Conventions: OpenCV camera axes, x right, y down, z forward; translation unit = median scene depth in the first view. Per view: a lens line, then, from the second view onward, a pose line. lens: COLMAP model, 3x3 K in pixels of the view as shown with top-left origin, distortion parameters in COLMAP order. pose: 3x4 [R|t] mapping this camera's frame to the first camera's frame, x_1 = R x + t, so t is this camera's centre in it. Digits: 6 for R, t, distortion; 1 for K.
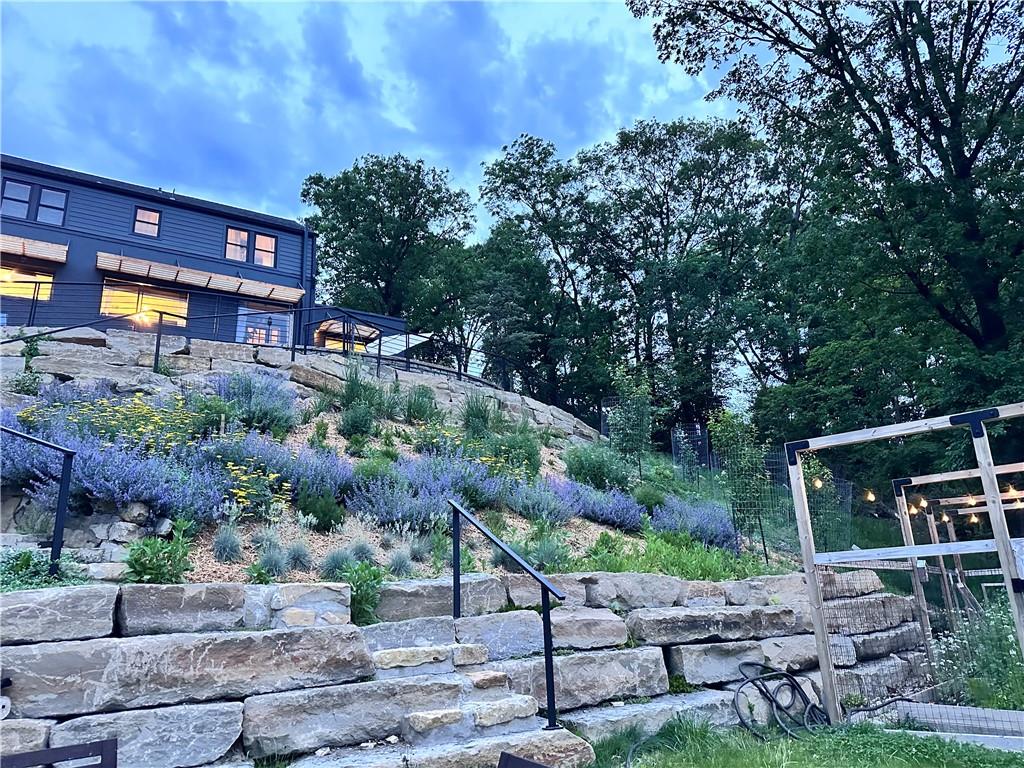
lens RADIAL K [[708.6, 0, 512.0], [0, 708.6, 384.0], [0, 0, 1]] dist [0.100630, -0.142051]
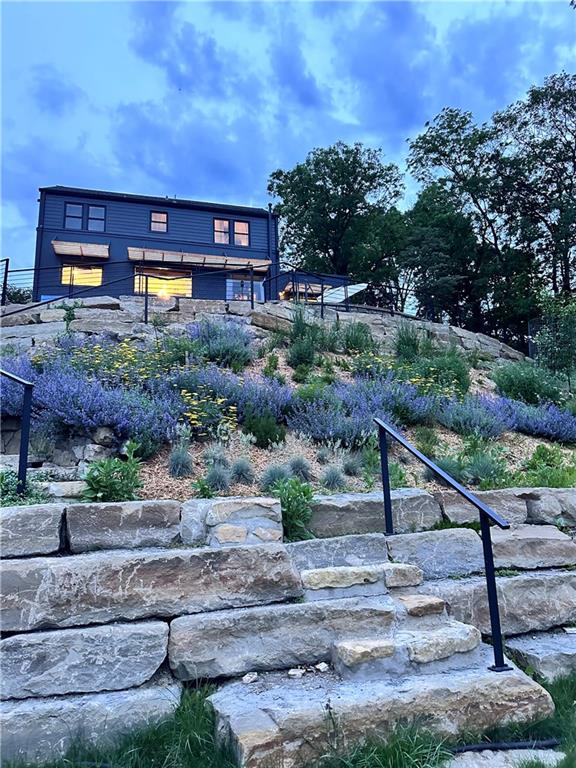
lens RADIAL K [[531.4, 0, 288.0], [0, 531.4, 384.0], [0, 0, 1]] dist [0.100630, -0.142051]
pose [[0.958740, -0.045997, -0.280540, 0.004963], [0.073503, 0.993376, 0.088324, 0.028847], [0.274619, -0.105300, 0.955770, 0.183984]]
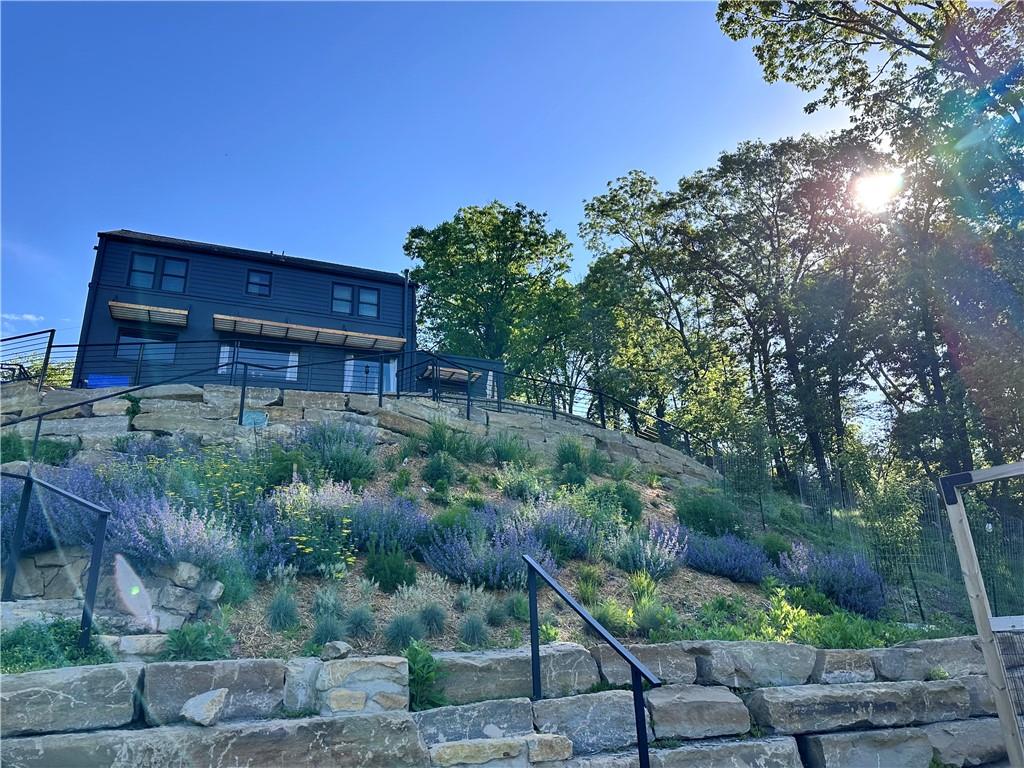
lens RADIAL K [[710.3, 0, 506.5], [0, 710.3, 393.2], [0, 0, 1]] dist [0.064158, -0.077895]
pose [[0.985972, -0.049732, -0.159328, 0.027701], [0.042530, 0.997927, -0.048299, 0.005271], [0.161400, 0.040845, 0.986043, 0.102444]]
